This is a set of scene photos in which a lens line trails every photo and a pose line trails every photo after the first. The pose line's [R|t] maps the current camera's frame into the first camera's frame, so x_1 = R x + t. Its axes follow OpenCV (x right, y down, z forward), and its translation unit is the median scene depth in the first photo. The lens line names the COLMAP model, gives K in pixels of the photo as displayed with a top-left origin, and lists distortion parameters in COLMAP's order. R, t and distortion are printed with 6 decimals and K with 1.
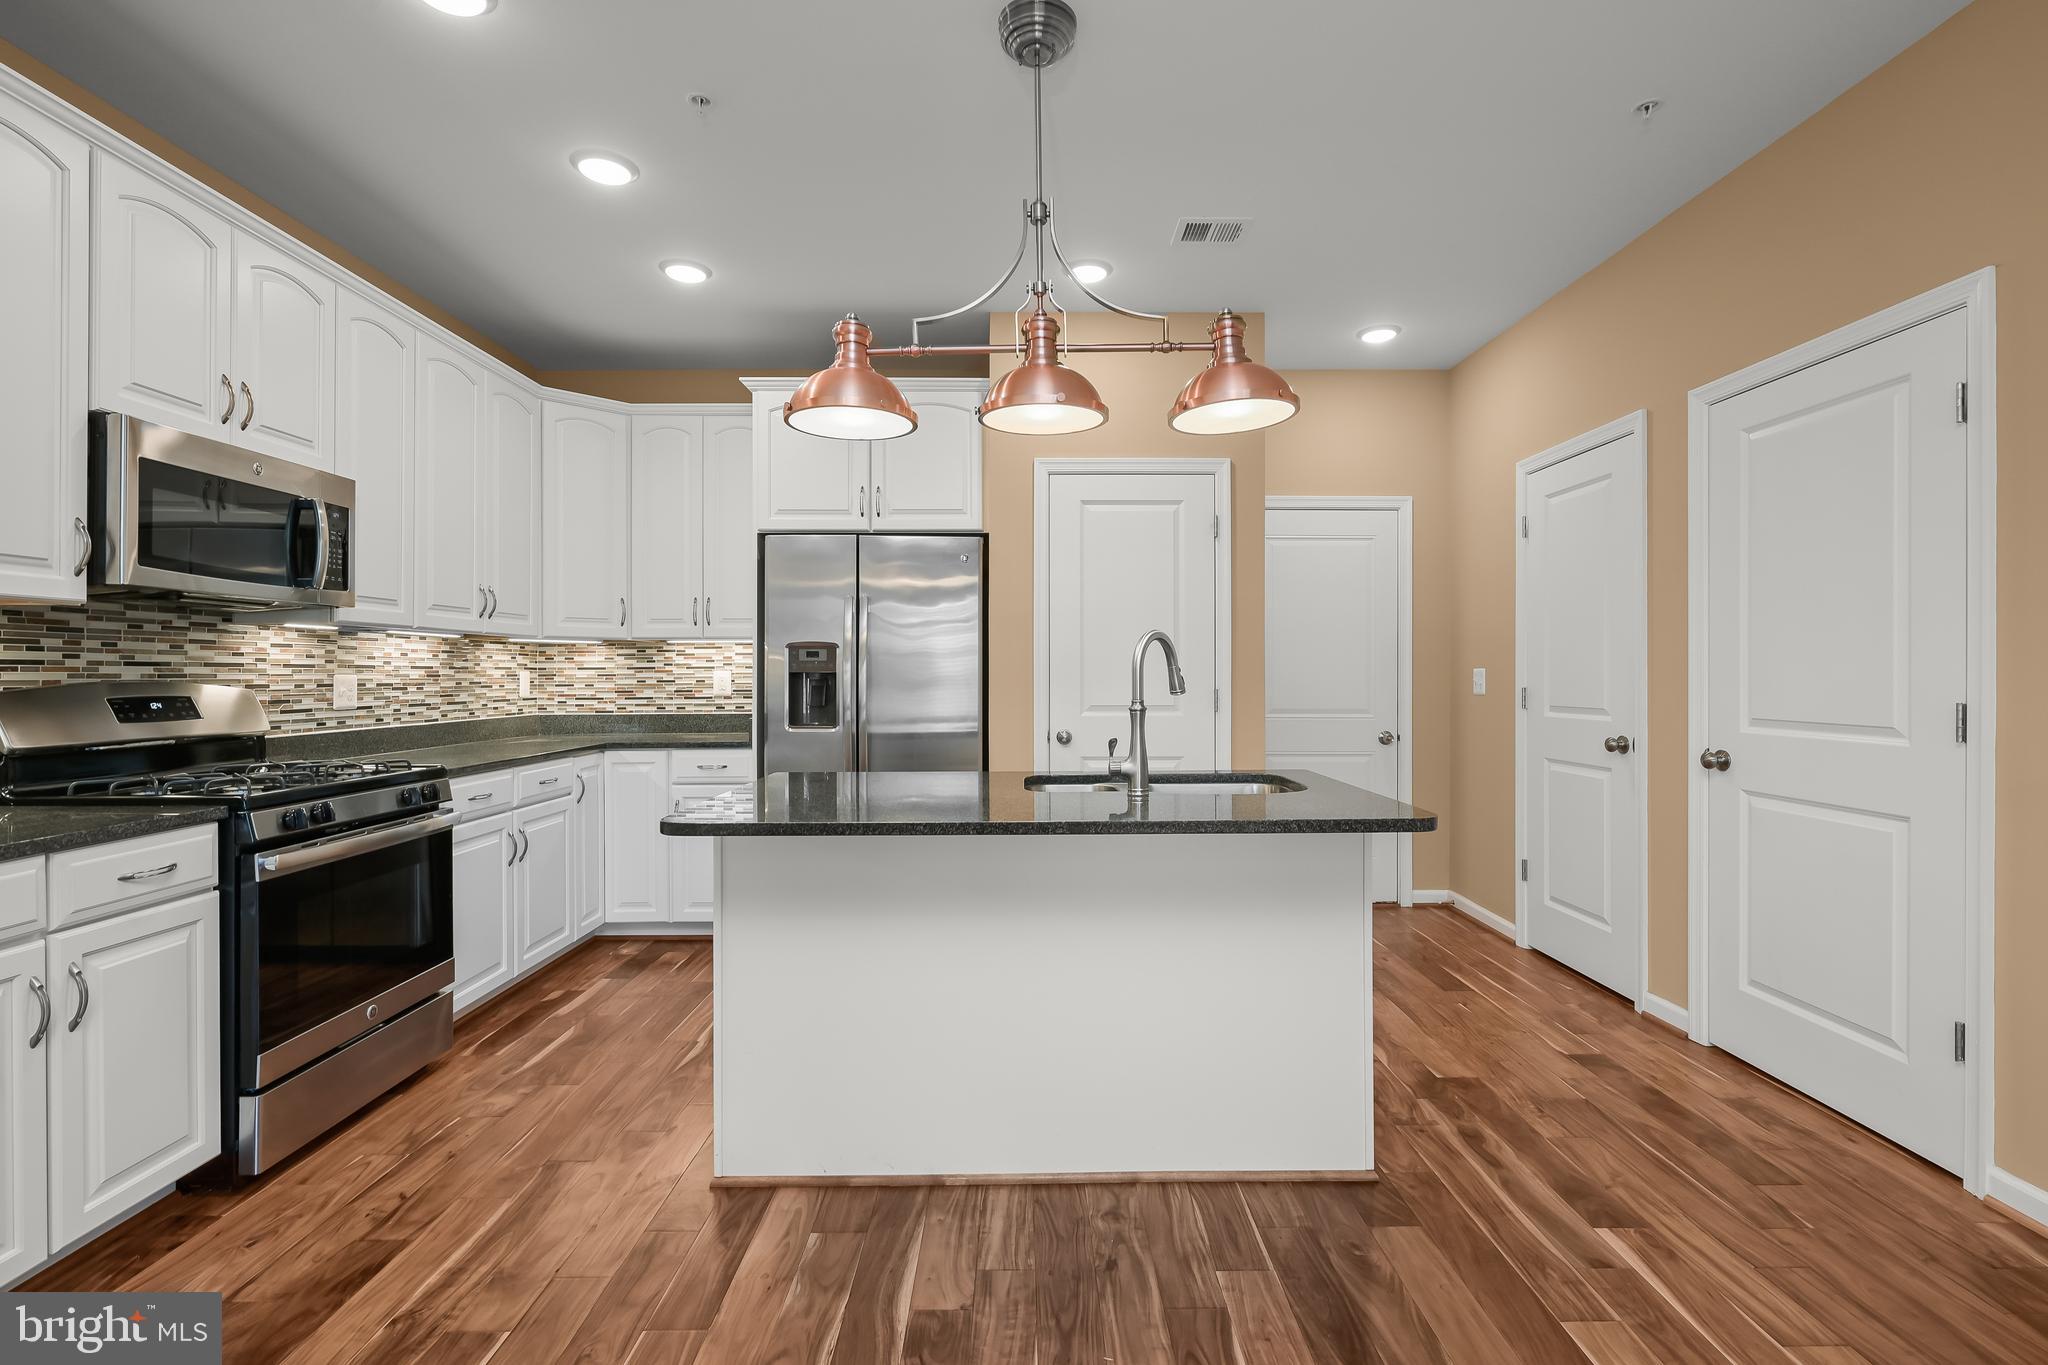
lens RADIAL K [[935.1, 0, 1030.1], [0, 935.1, 675.1], [0, 0, 1]] dist [-0.005567, 0.001746]
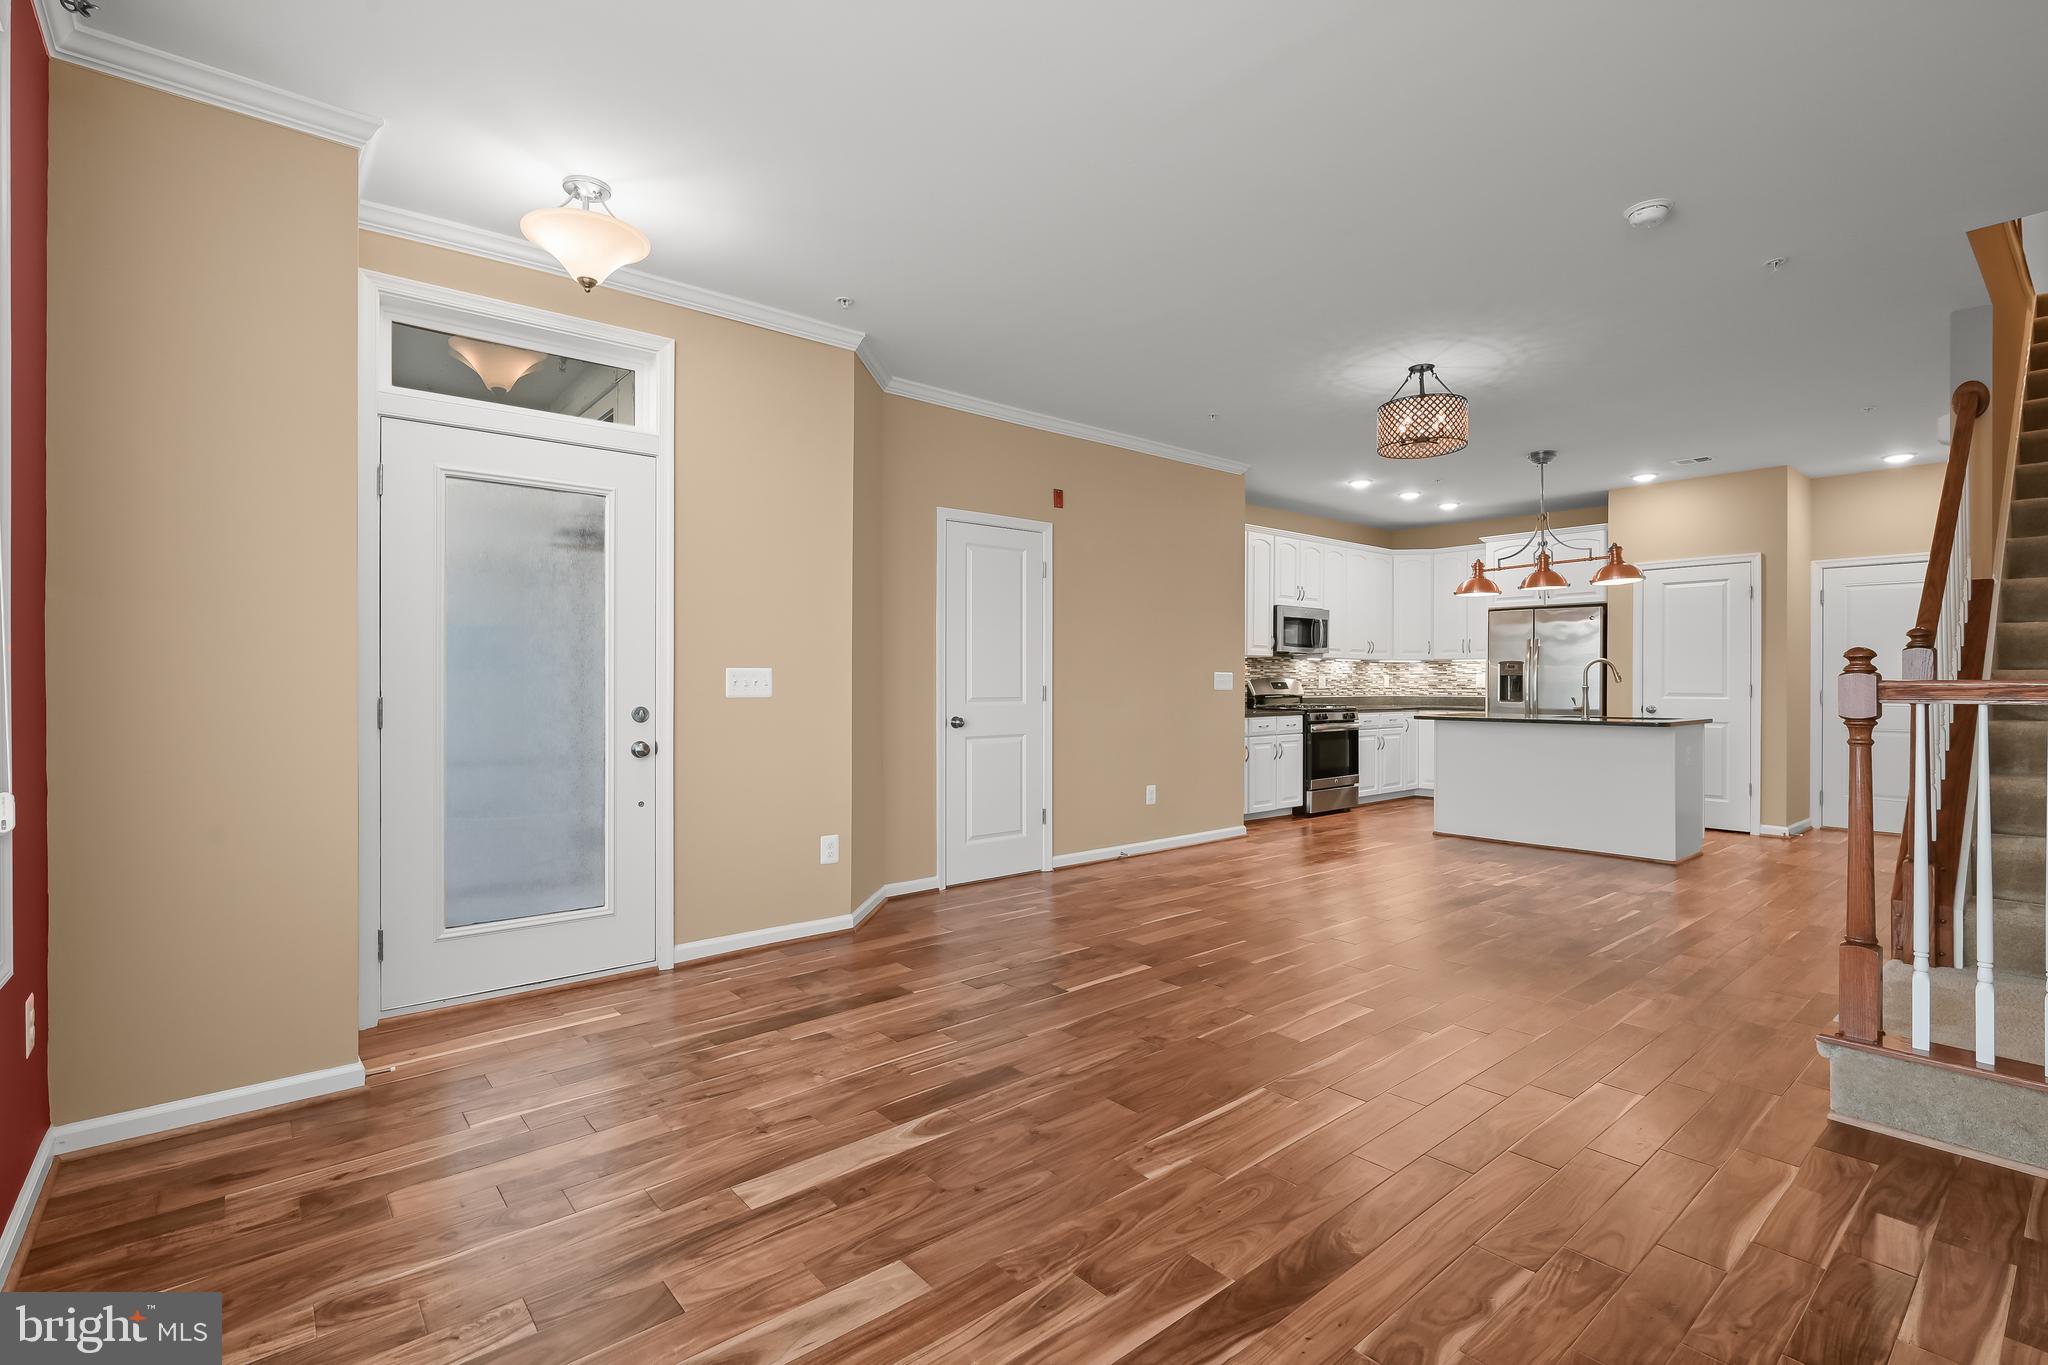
lens RADIAL K [[935.1, 0, 1027.9], [0, 935.1, 679.7], [0, 0, 1]] dist [-0.005567, 0.001746]
pose [[0.637303, 0.001868, -0.770611, 0.700401], [-0.004462, 0.999989, -0.001265, 0.014613], [0.770600, 0.004245, 0.637305, -1.194915]]
